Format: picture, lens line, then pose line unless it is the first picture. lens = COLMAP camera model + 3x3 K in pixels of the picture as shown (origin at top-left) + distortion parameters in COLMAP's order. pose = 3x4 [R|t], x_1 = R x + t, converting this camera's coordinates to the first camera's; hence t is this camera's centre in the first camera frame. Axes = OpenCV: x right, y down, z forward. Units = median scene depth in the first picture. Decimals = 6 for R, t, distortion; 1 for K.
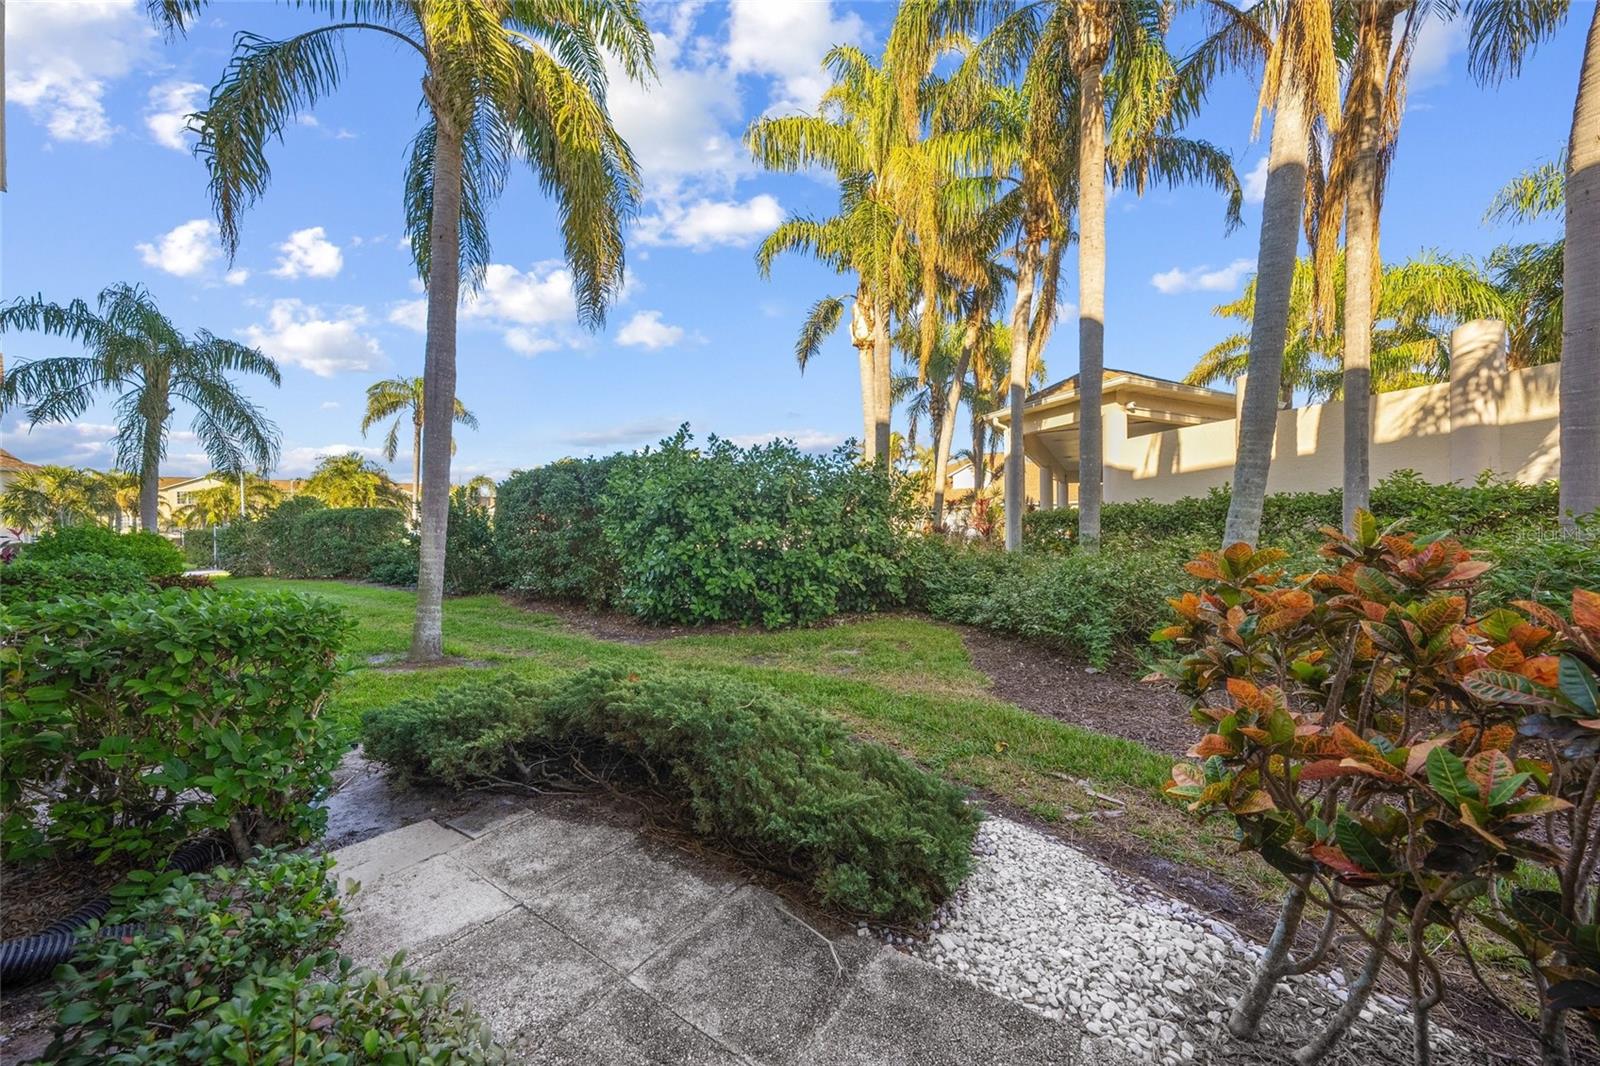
lens RADIAL K [[550.2, 0, 793.8], [0, 550.2, 547.1], [0, 0, 1]] dist [-0.002593, 0.000292]
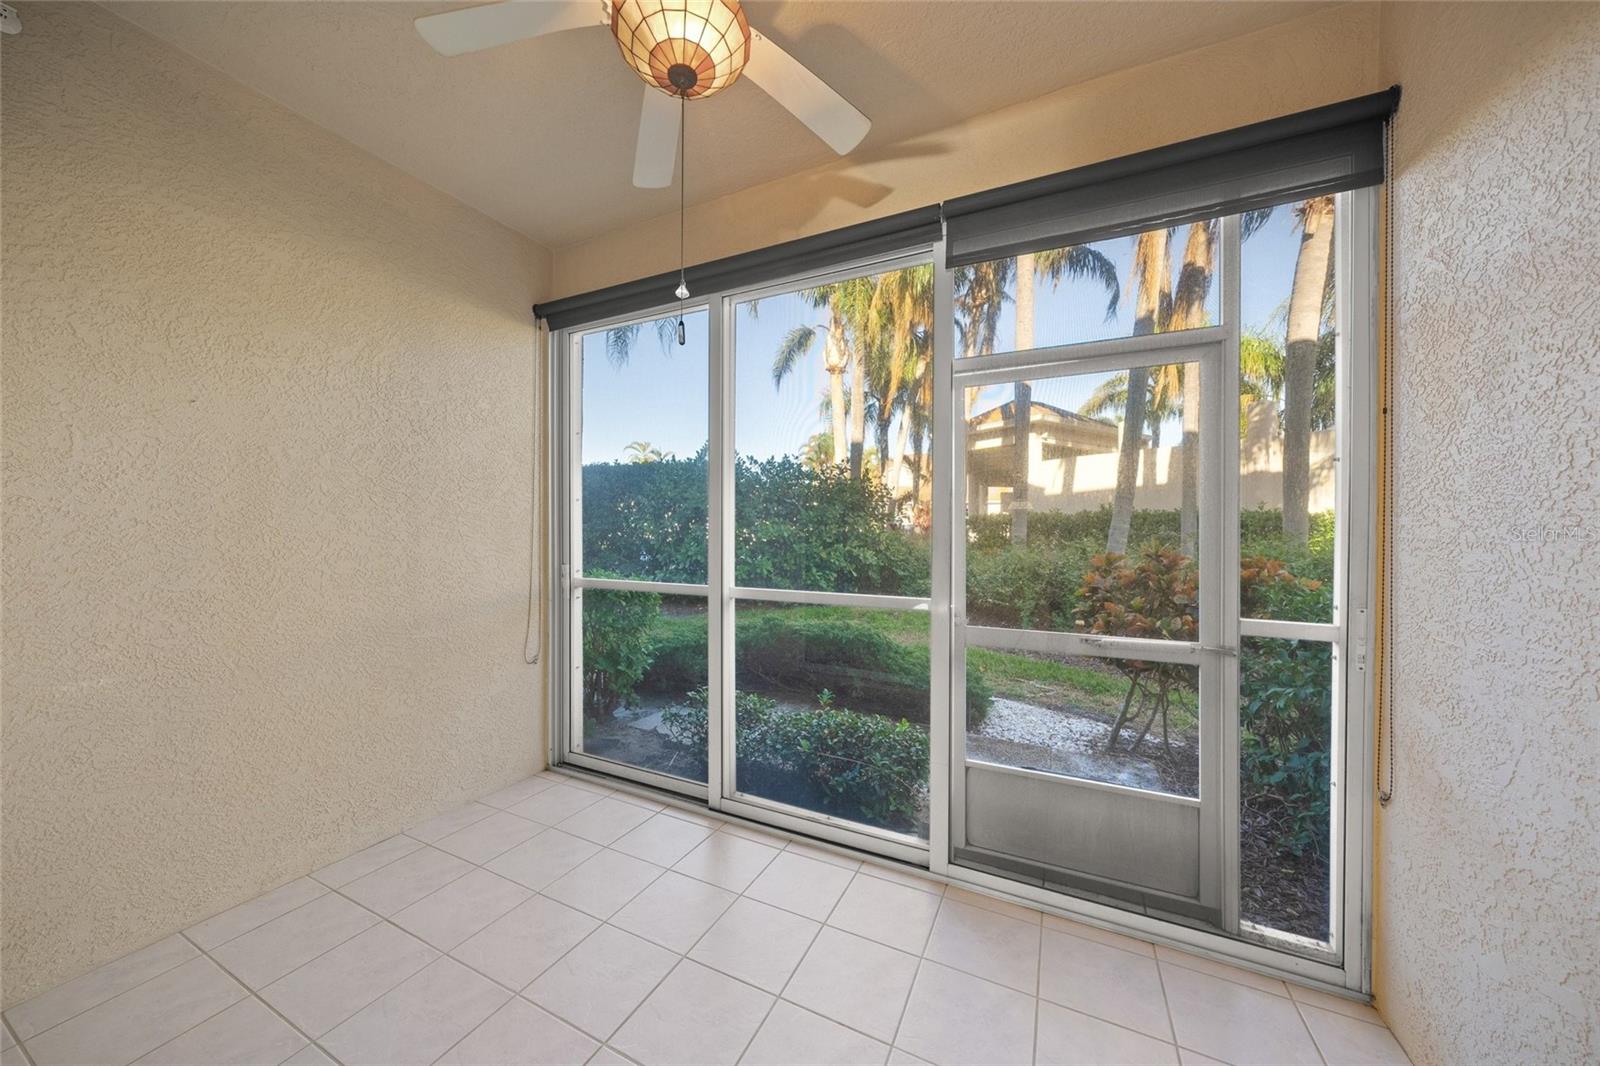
lens RADIAL K [[550.2, 0, 794.8], [0, 550.2, 530.8], [0, 0, 1]] dist [-0.002593, 0.000292]
pose [[0.989623, 0.018414, 0.142504, -0.184915], [-0.016924, 0.999789, -0.011661, -0.009424], [-0.142689, 0.009128, 0.989726, -0.242814]]
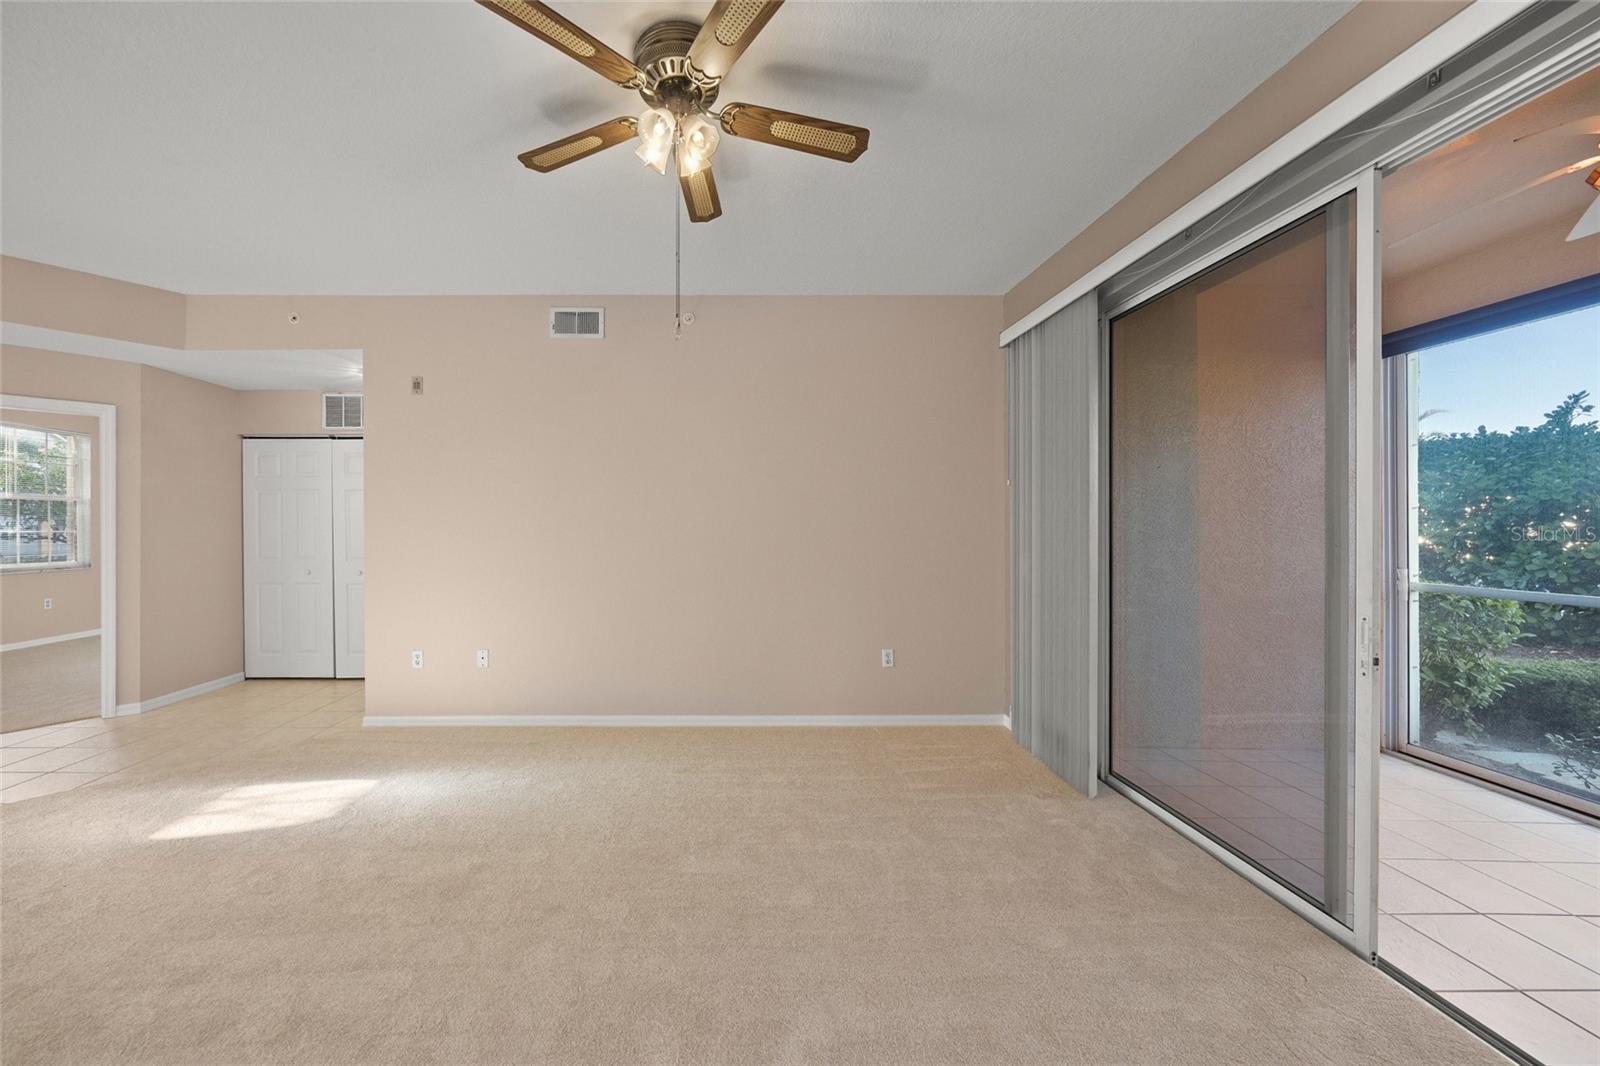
lens RADIAL K [[550.2, 0, 761.1], [0, 550.2, 528.7], [0, 0, 1]] dist [-0.002593, 0.000292]
pose [[0.567509, 0.018375, -0.823162, -0.220899], [-0.021008, 0.999749, 0.007834, -0.010755], [0.823099, 0.012847, 0.567753, -0.463124]]
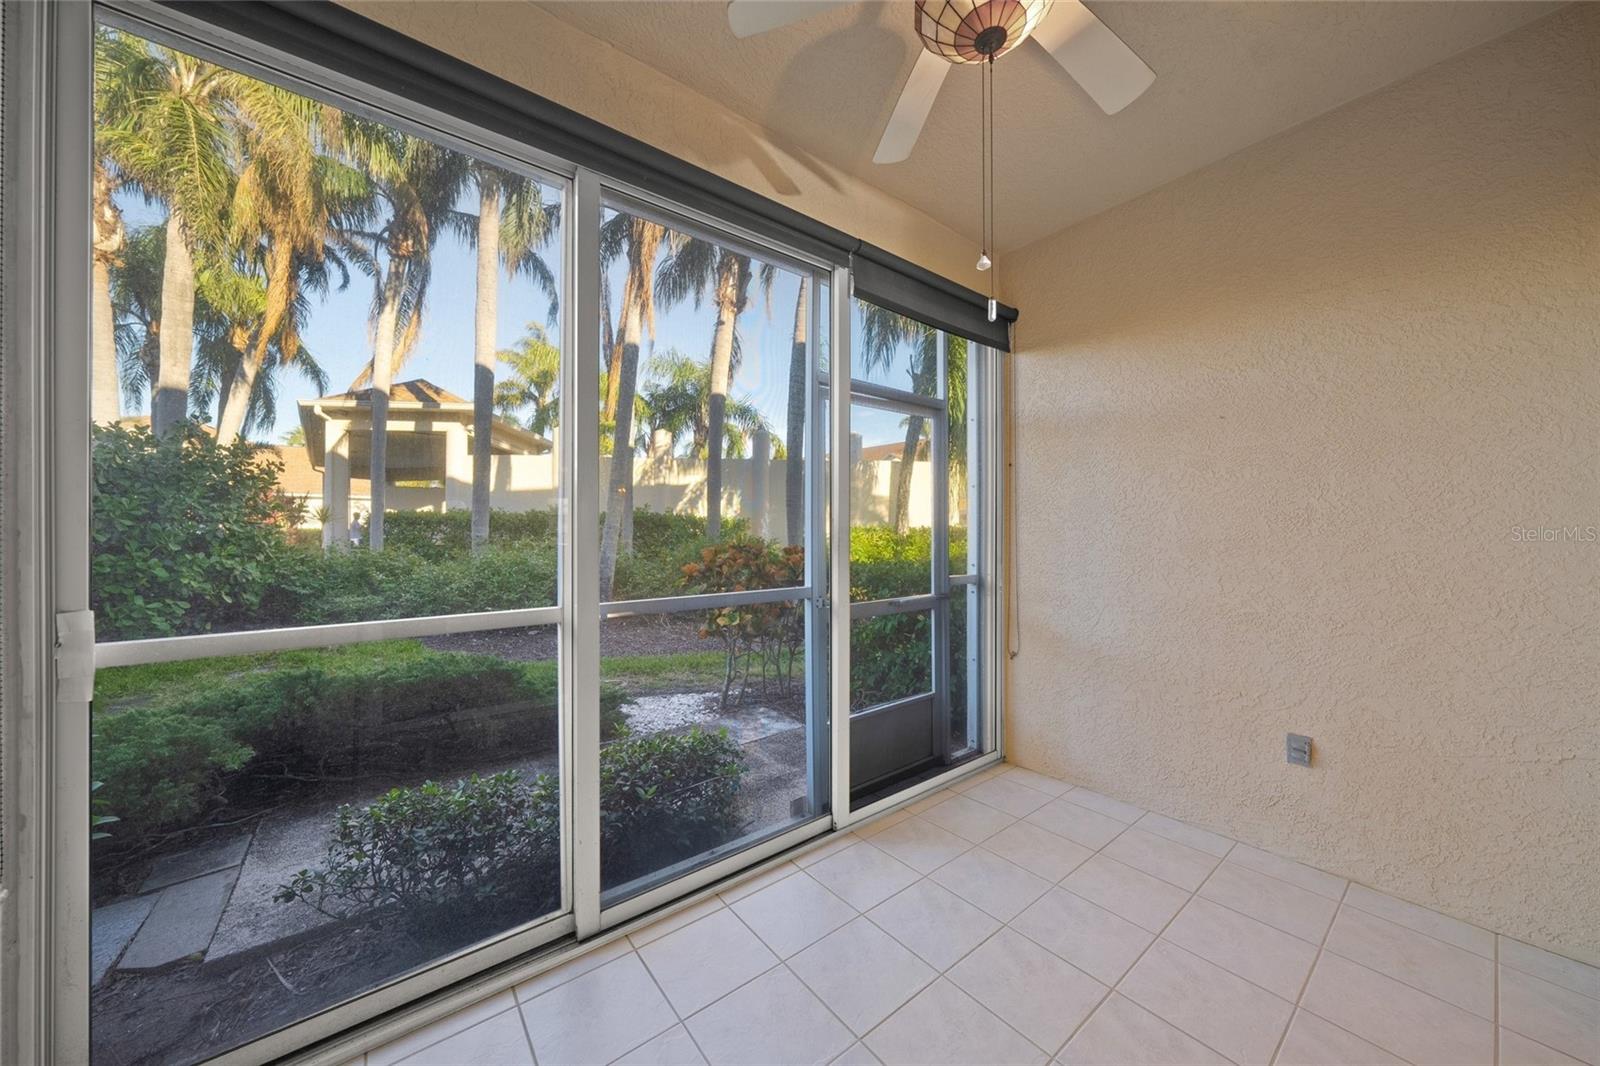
lens RADIAL K [[550.2, 0, 801.7], [0, 550.2, 529.1], [0, 0, 1]] dist [-0.002593, 0.000292]
pose [[0.303110, 0.018351, 0.952779, -0.365294], [0.009712, 0.999703, -0.022345, -0.004196], [-0.952906, 0.016026, 0.302842, -0.065356]]
